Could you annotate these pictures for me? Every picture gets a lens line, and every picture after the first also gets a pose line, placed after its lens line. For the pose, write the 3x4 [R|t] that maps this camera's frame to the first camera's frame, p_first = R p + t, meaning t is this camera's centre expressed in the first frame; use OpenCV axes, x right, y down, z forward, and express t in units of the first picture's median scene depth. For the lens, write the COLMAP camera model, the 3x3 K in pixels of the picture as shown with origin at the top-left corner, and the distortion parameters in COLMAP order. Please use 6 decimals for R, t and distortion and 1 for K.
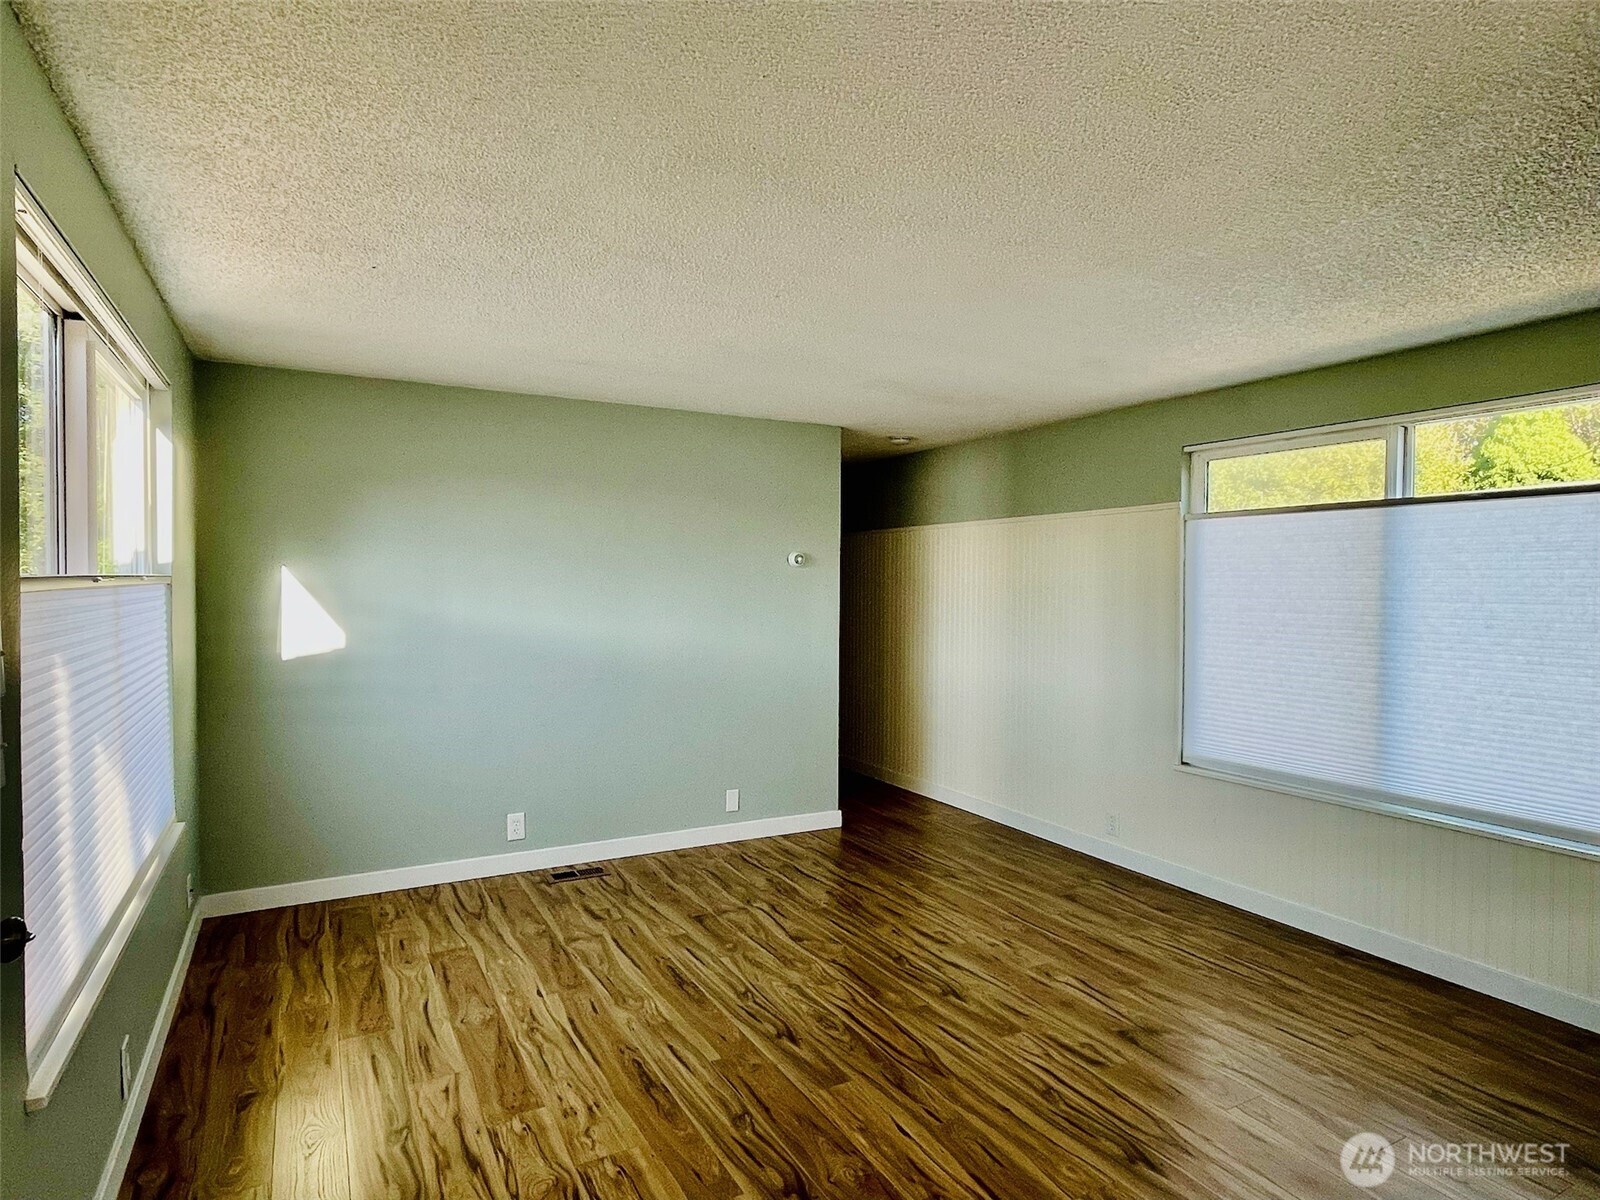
lens RADIAL K [[905.0, 0, 793.0], [0, 905.0, 600.9], [0, 0, 1]] dist [-0.004160, 0.005060]
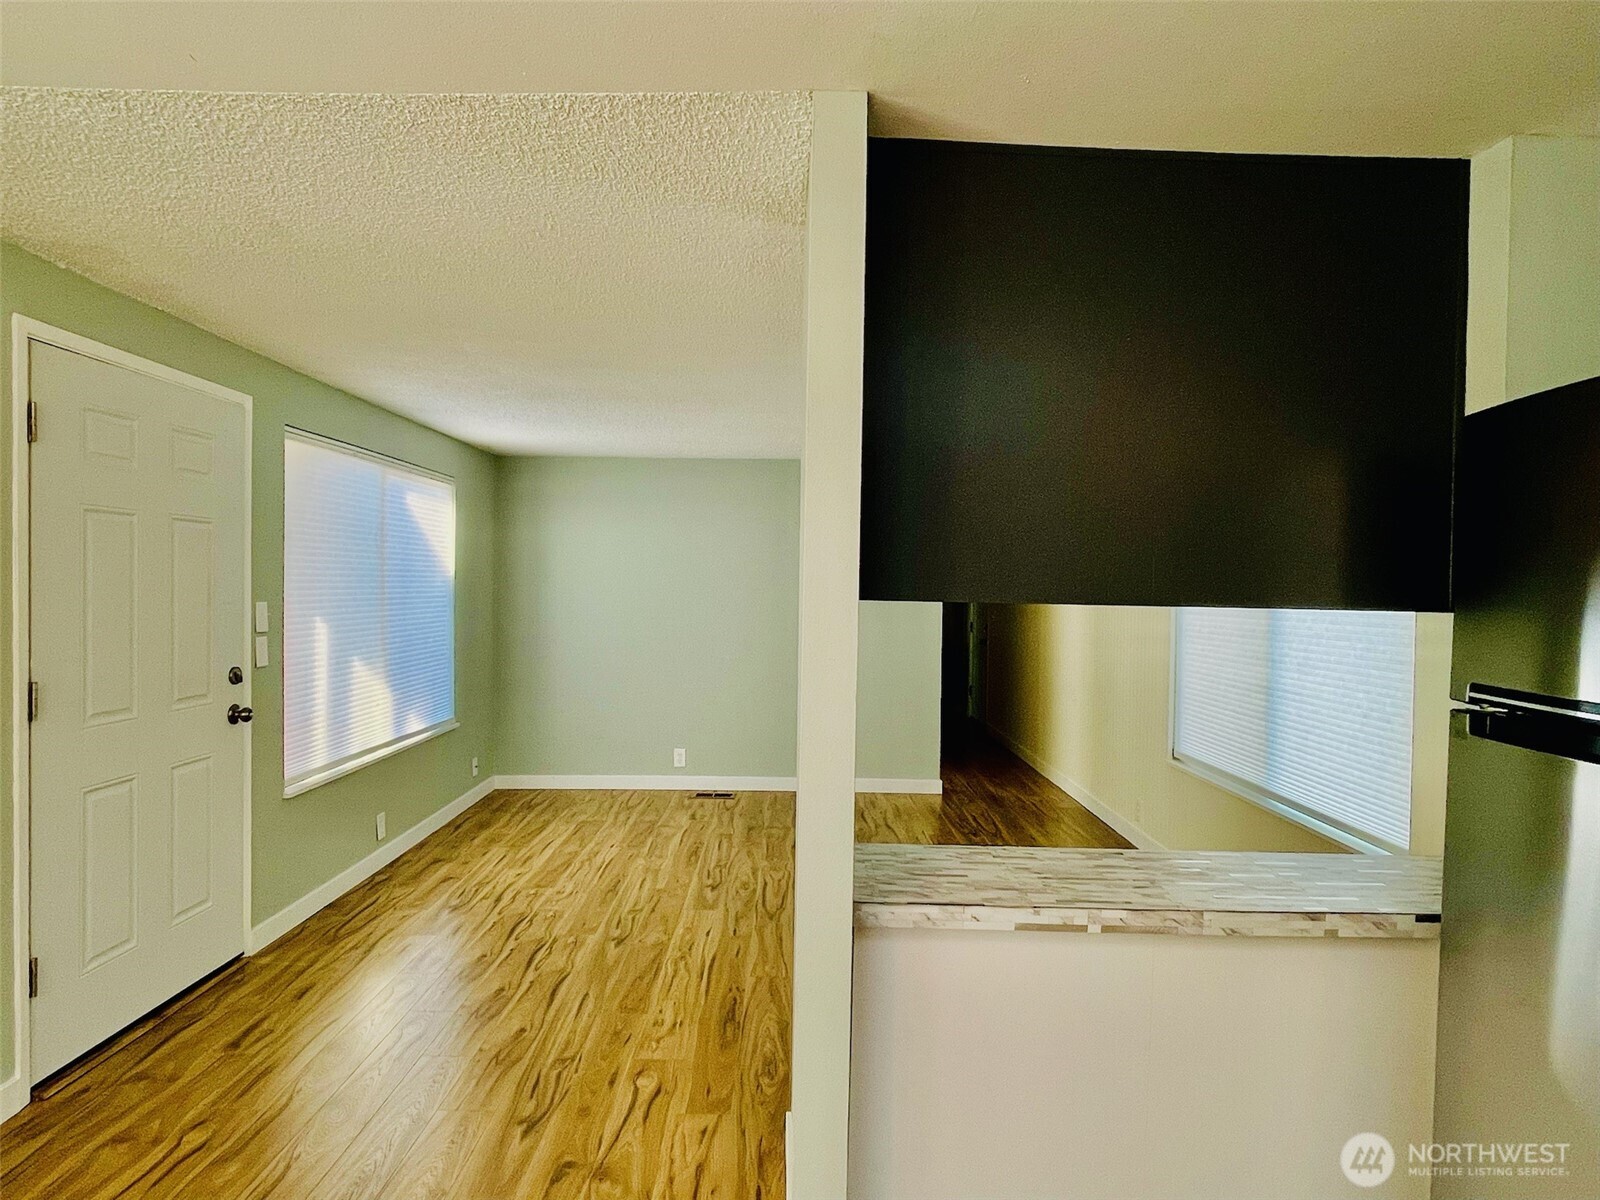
lens RADIAL K [[905.0, 0, 802.4], [0, 905.0, 607.6], [0, 0, 1]] dist [-0.004160, 0.005060]
pose [[0.887296, 0.021026, -0.460721, 0.744840], [-0.020013, 0.999775, 0.007085, -0.003142], [0.460766, 0.002933, 0.887517, -0.259432]]
